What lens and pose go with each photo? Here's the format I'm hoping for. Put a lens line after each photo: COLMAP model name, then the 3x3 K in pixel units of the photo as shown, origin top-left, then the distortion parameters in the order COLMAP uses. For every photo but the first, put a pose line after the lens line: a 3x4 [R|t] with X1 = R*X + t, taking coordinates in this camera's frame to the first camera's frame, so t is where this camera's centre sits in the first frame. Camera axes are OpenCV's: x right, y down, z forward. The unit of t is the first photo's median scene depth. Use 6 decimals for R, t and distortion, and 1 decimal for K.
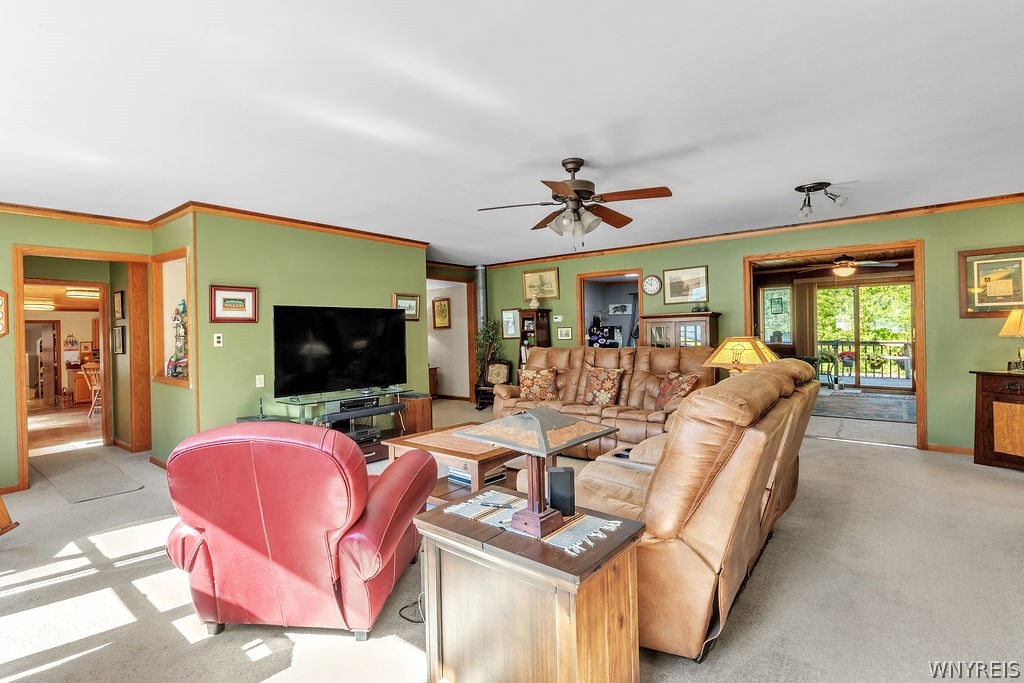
lens RADIAL K [[489.9, 0, 507.4], [0, 489.9, 336.1], [0, 0, 1]] dist [0.013024, -0.003140]
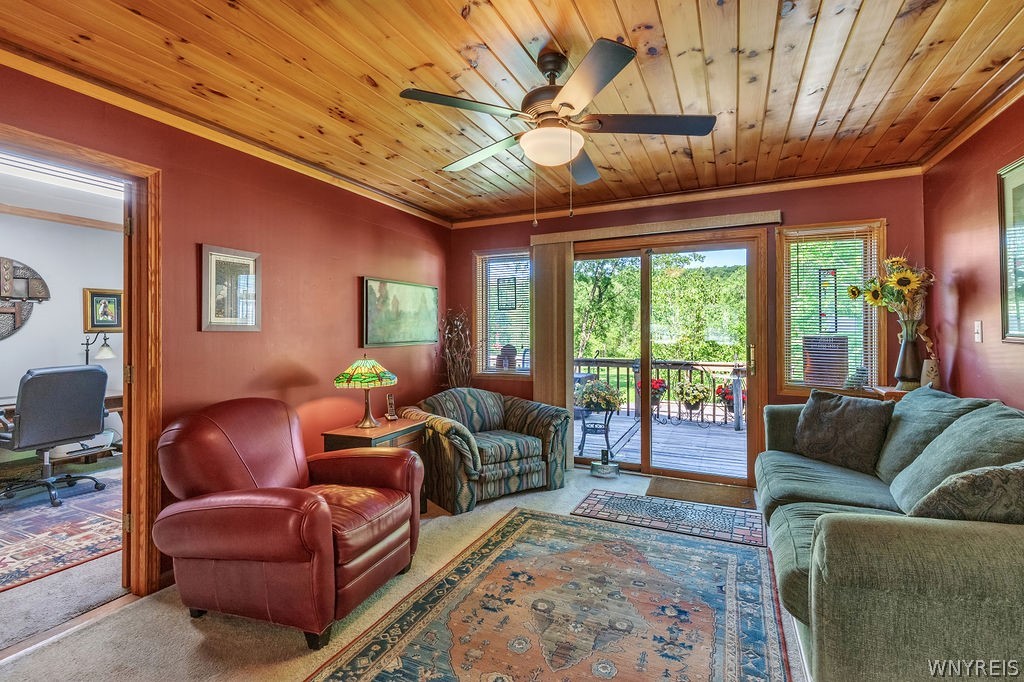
lens RADIAL K [[489.9, 0, 512.7], [0, 489.9, 332.4], [0, 0, 1]] dist [0.013024, -0.003140]
pose [[0.969631, 0.021873, 0.243591, 0.415972], [-0.021135, 0.999761, -0.005641, -0.019153], [-0.243656, 0.000322, 0.969862, 0.509990]]
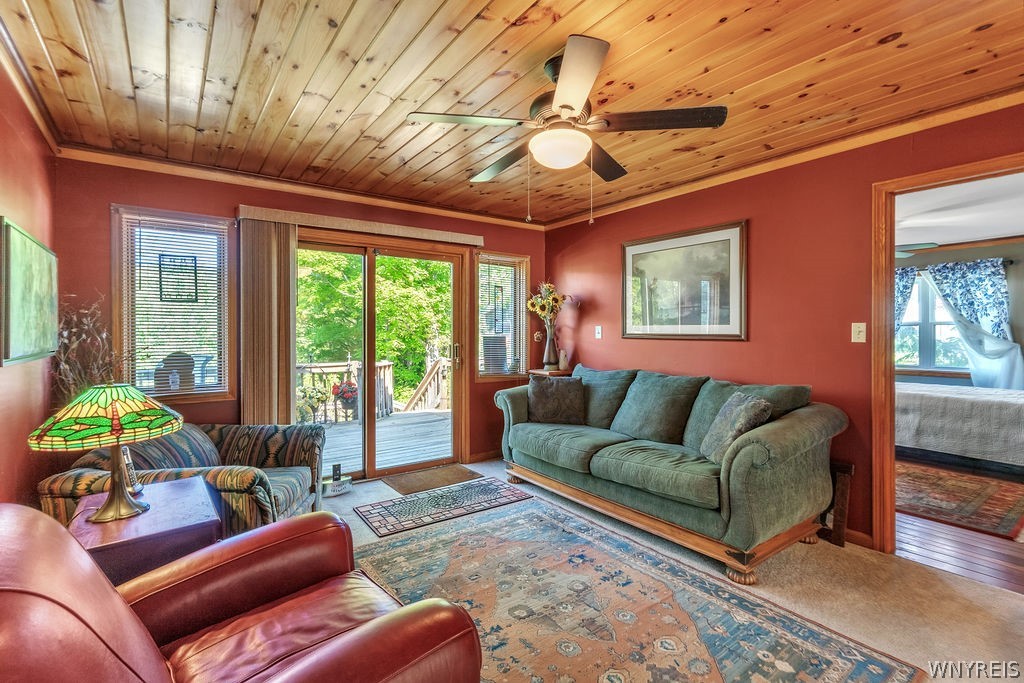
lens RADIAL K [[466.2, 0, 508.6], [0, 466.2, 340.3], [0, 0, 1]] dist [0.008572, -0.000347]
pose [[0.256377, 0.007200, 0.966550, 0.287170], [-0.001333, 0.999974, -0.007096, -0.016079], [-0.966576, 0.000531, 0.256380, 0.670684]]
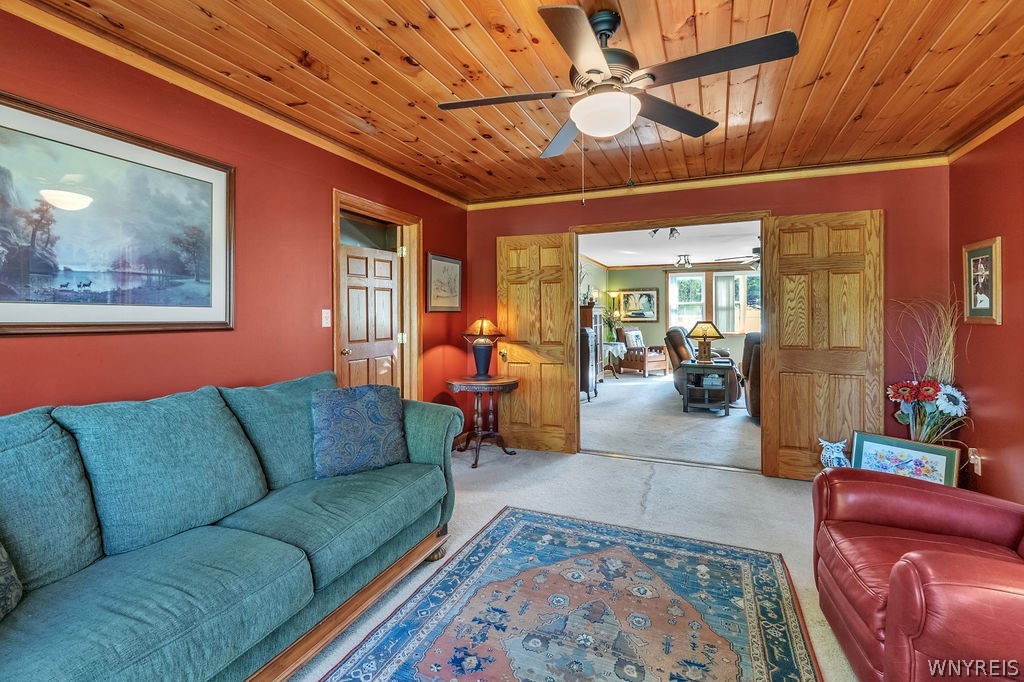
lens RADIAL K [[466.2, 0, 515.7], [0, 466.2, 317.0], [0, 0, 1]] dist [0.008572, -0.000347]
pose [[-0.962154, 0.029323, -0.270924, 0.561869], [0.026494, 0.999550, 0.014096, -0.024363], [0.271215, 0.006384, -0.962498, 0.860216]]
